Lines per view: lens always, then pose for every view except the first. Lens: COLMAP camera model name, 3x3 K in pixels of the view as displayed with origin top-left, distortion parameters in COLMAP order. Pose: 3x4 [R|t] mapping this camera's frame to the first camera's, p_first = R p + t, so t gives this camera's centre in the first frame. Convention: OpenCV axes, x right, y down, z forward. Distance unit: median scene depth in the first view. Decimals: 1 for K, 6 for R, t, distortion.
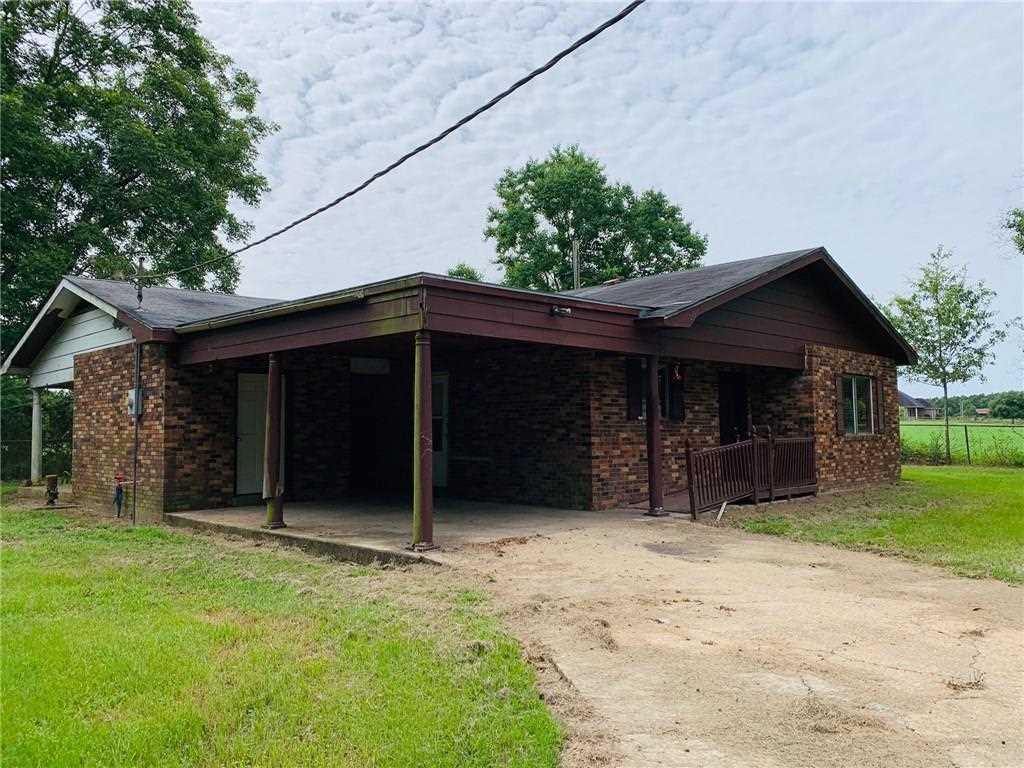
lens RADIAL K [[769.8, 0, 512.0], [0, 769.8, 384.0], [0, 0, 1]] dist [0.110509, -0.236543]
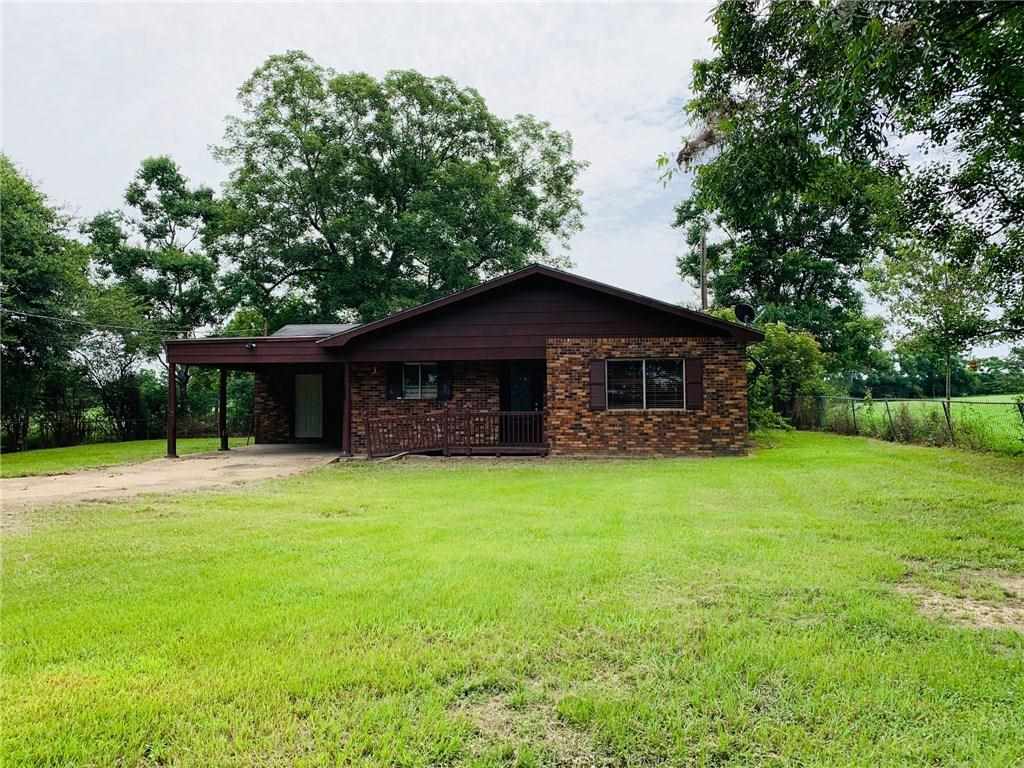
lens RADIAL K [[769.8, 0, 512.0], [0, 769.8, 384.0], [0, 0, 1]] dist [0.110509, -0.236543]
pose [[0.669323, -0.013972, -0.742840, 1.493845], [0.047107, 0.998610, 0.023662, -0.010979], [0.741477, -0.050831, 0.669050, 0.124527]]
